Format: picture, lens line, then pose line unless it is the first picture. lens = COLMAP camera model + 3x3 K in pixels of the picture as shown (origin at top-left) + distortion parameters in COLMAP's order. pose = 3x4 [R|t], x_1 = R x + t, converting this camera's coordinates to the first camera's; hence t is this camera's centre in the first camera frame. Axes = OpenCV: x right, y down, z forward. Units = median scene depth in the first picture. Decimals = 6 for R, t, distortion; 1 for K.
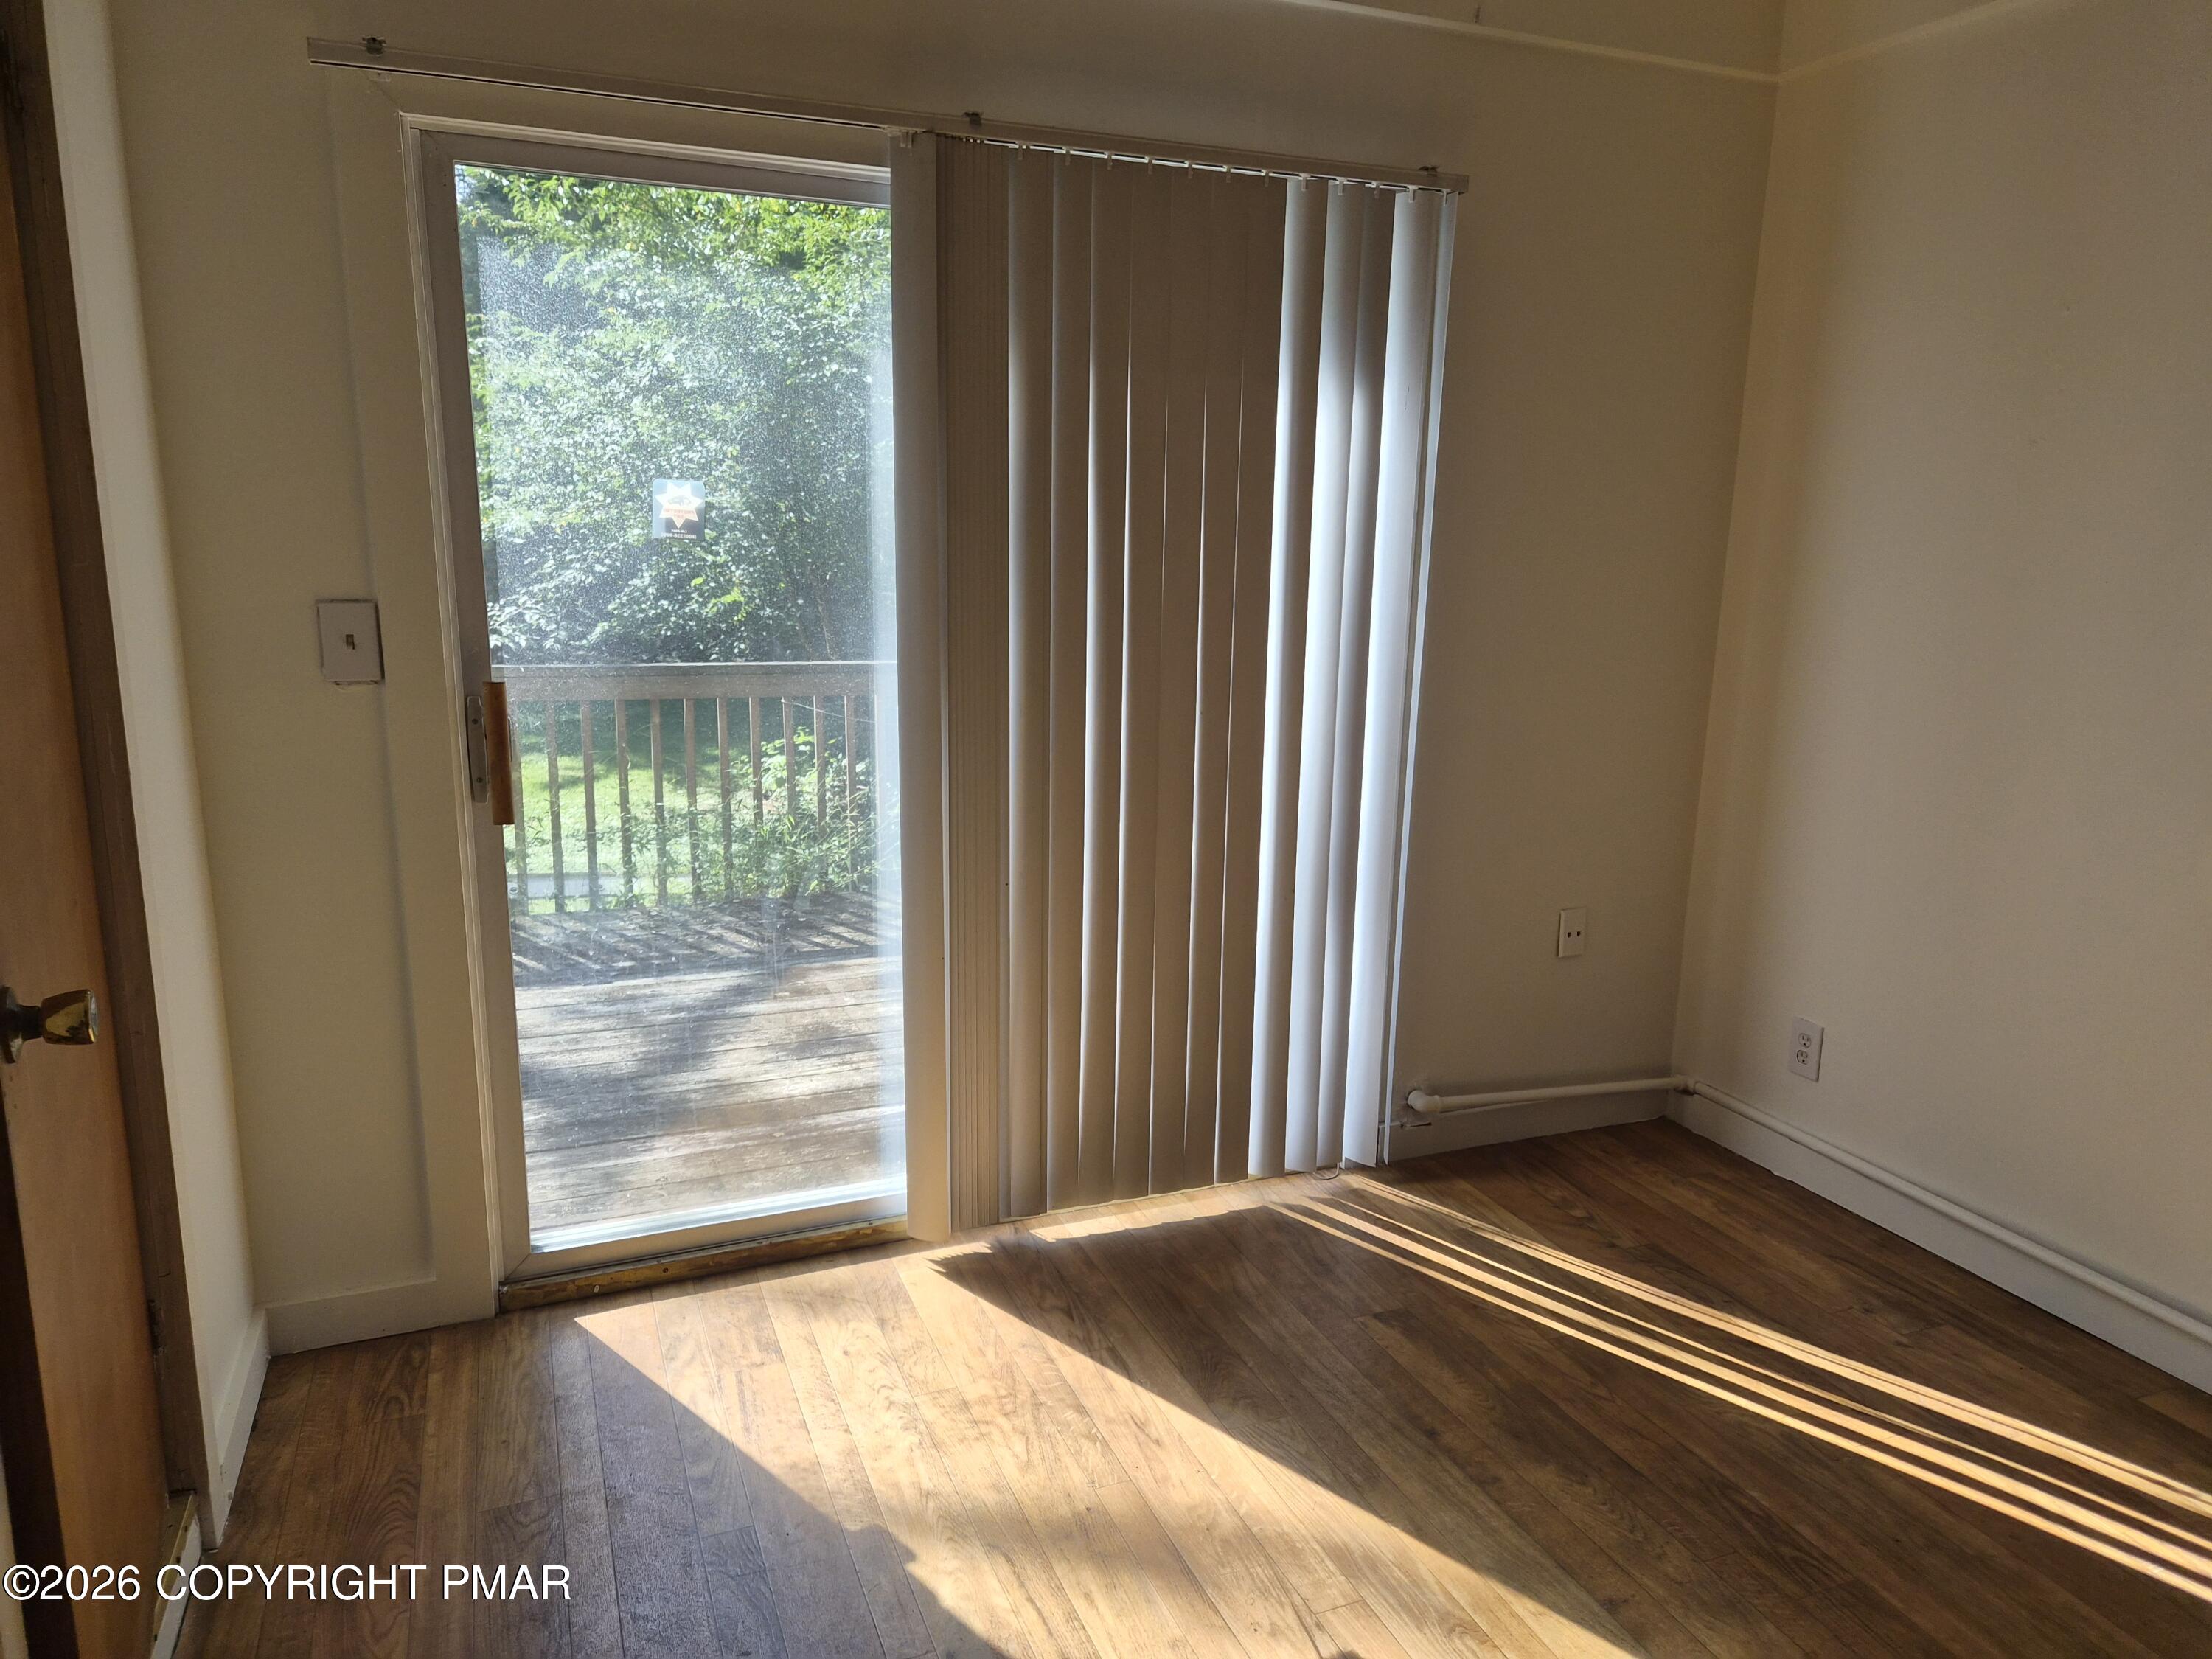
lens RADIAL K [[1487.3, 0, 1106.0], [0, 1487.3, 829.5], [0, 0, 1]] dist [0.005602, 0.003898]
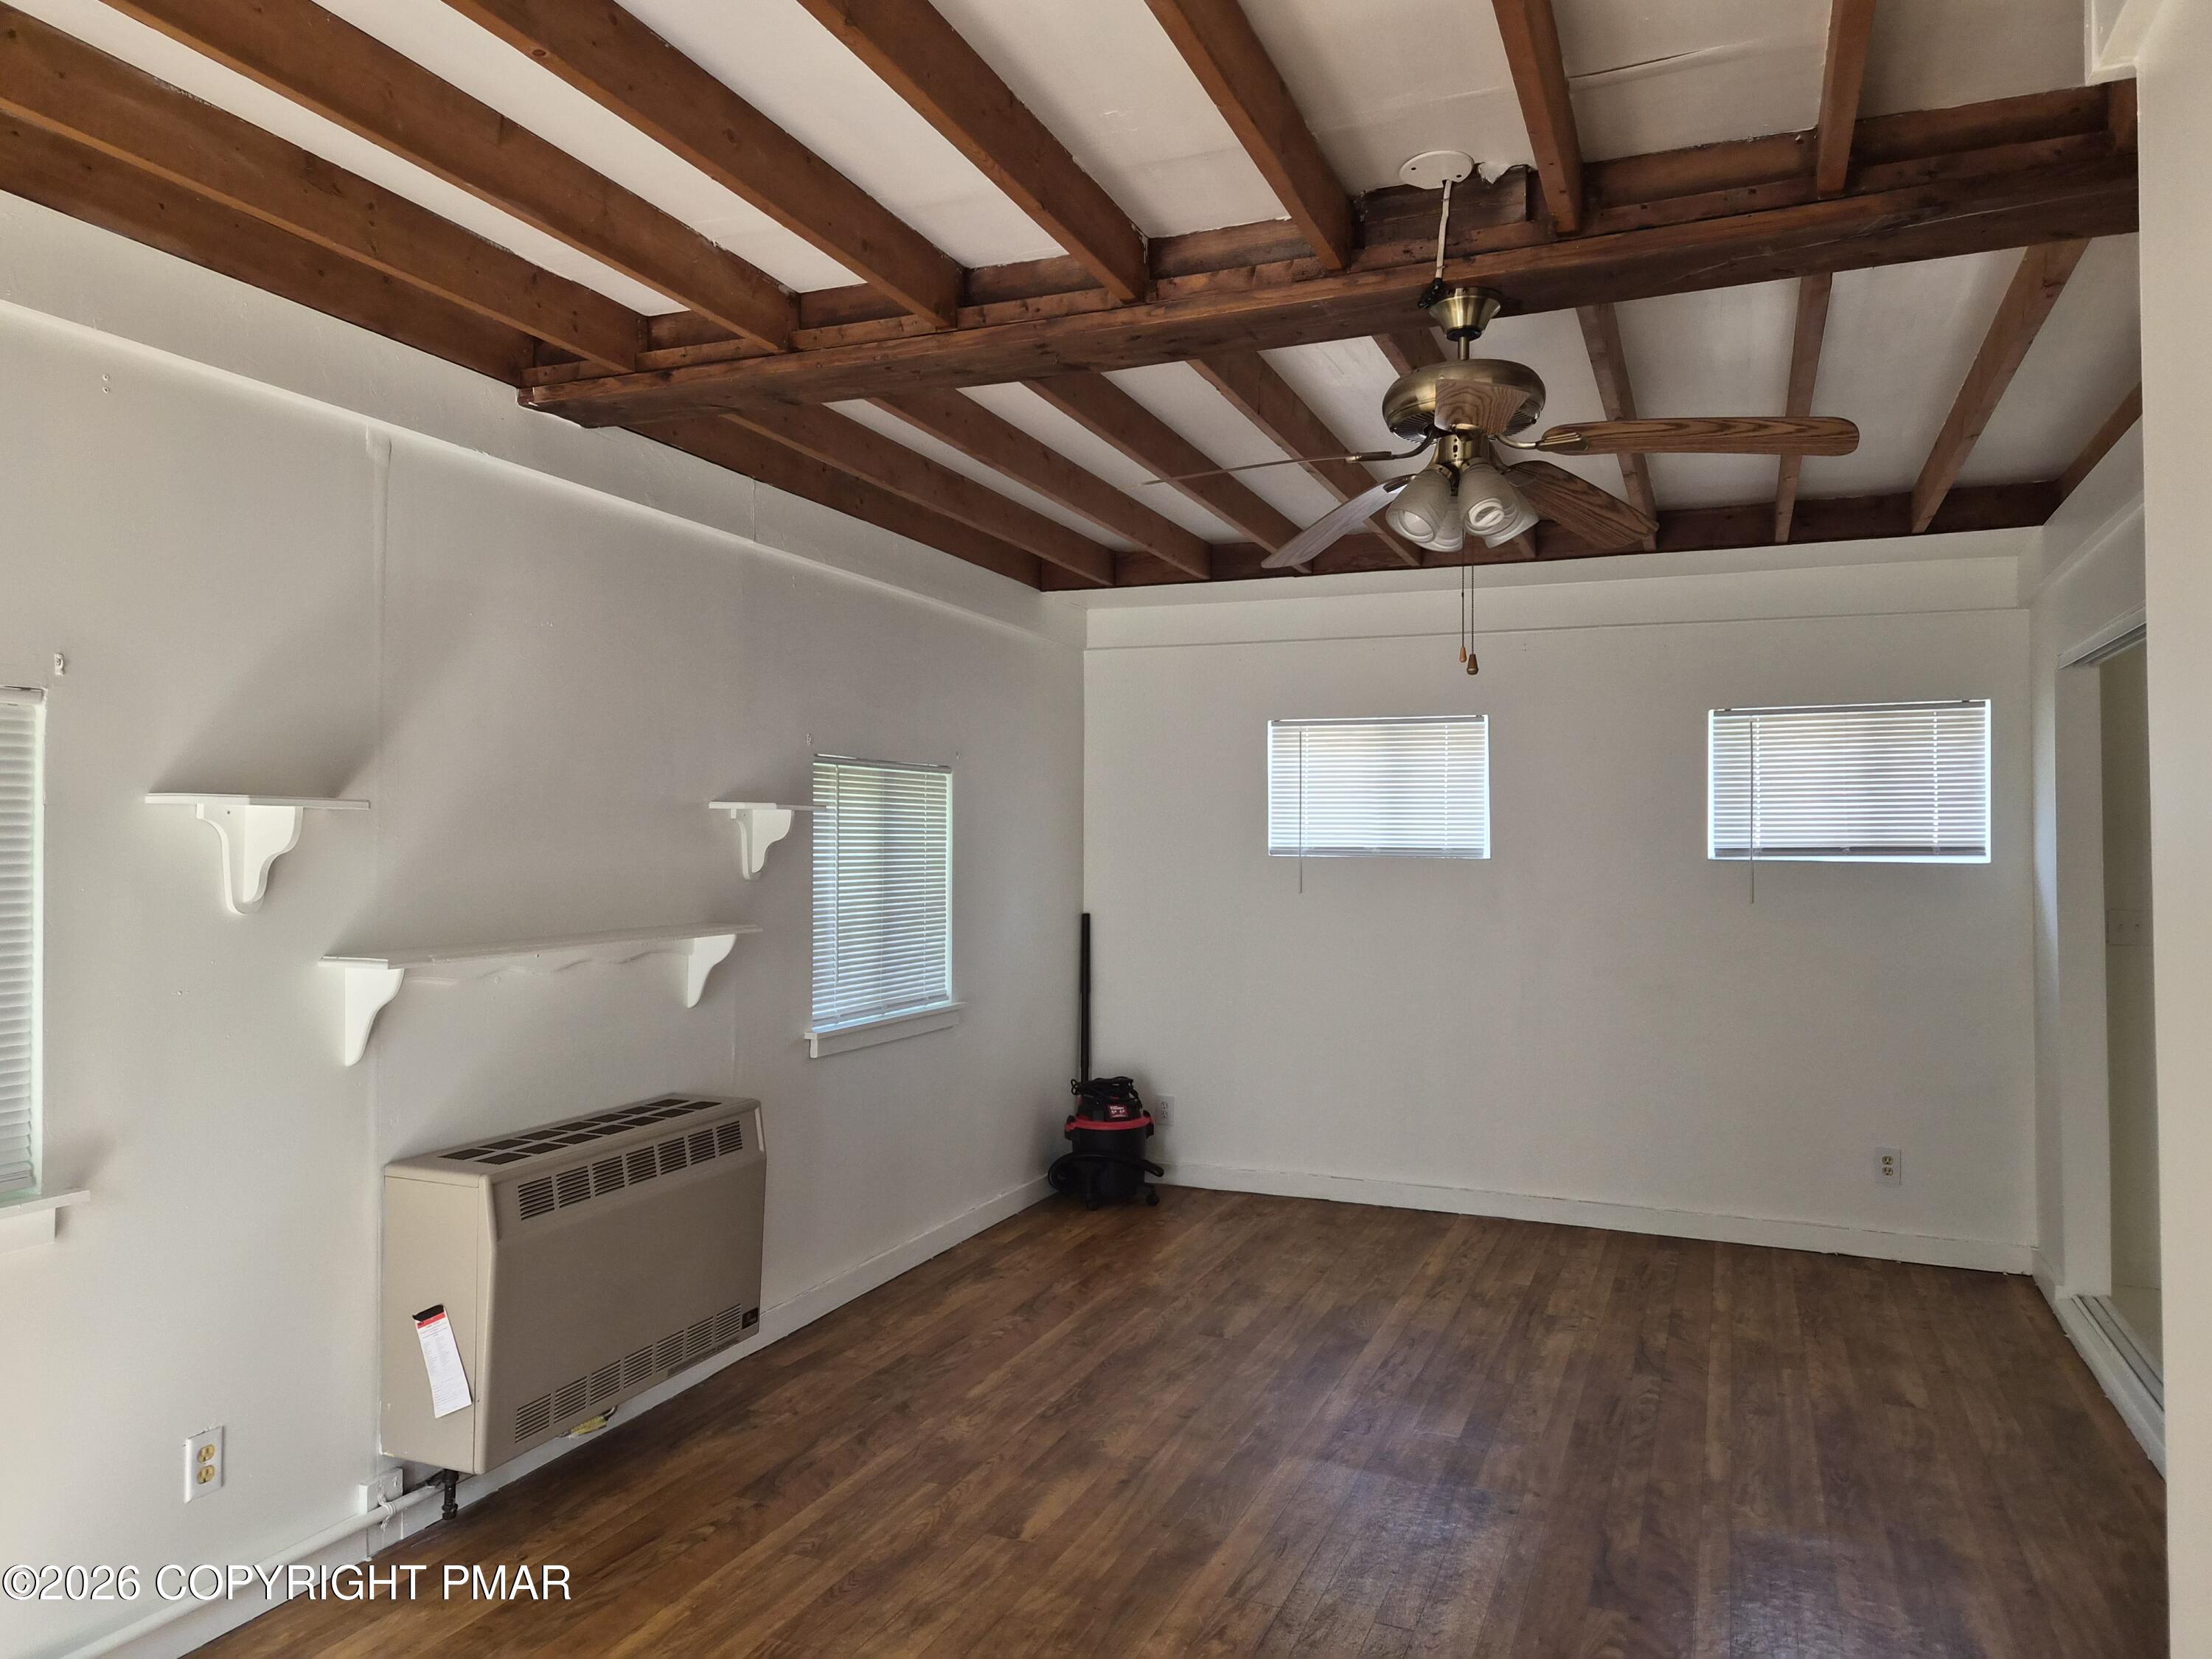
lens RADIAL K [[1488.9, 0, 1117.9], [0, 1488.9, 838.6], [0, 0, 1]] dist [0.076062, -0.074471]
pose [[-0.723246, -0.009888, 0.690520, -0.796189], [0.132269, 0.979403, 0.152562, -0.434694], [-0.677806, 0.201674, -0.707041, 1.964321]]
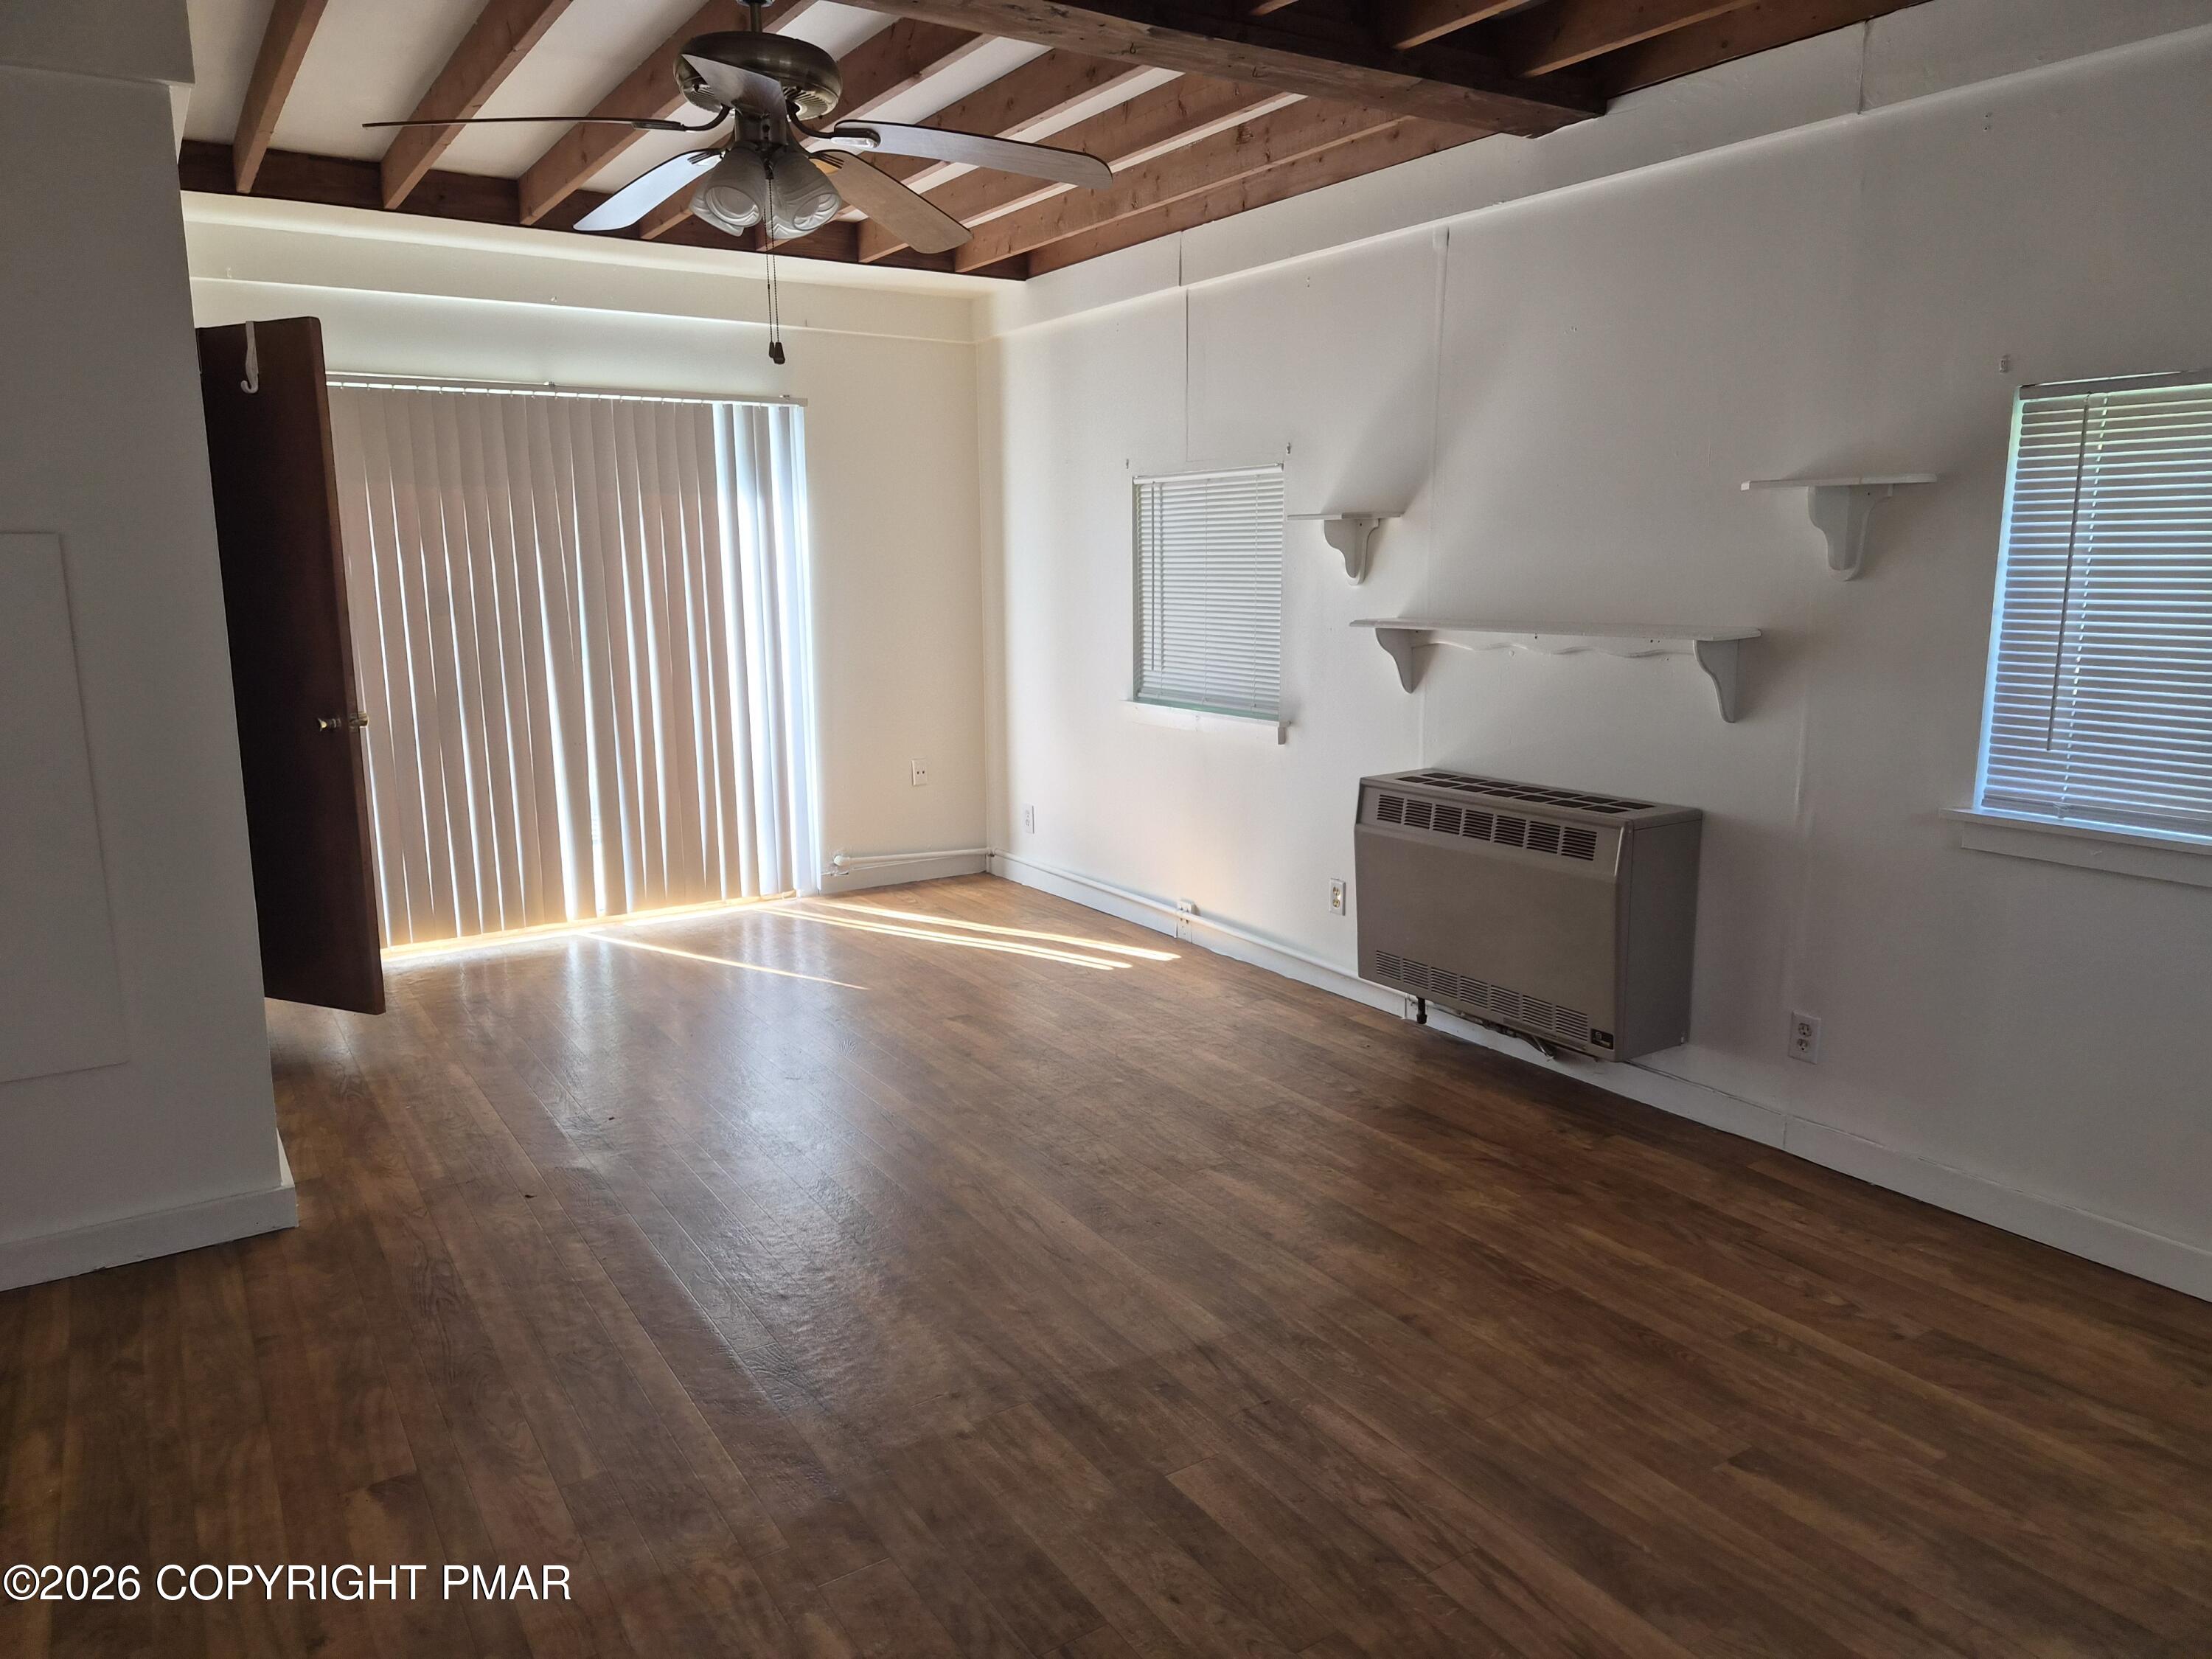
lens RADIAL K [[1488.9, 0, 1117.9], [0, 1488.9, 838.6], [0, 0, 1]] dist [0.076062, -0.074471]
pose [[0.978724, -0.058313, 0.196720, -0.161176], [0.061748, 0.998027, -0.011365, 0.060541], [-0.195669, 0.023270, 0.980394, -0.310597]]
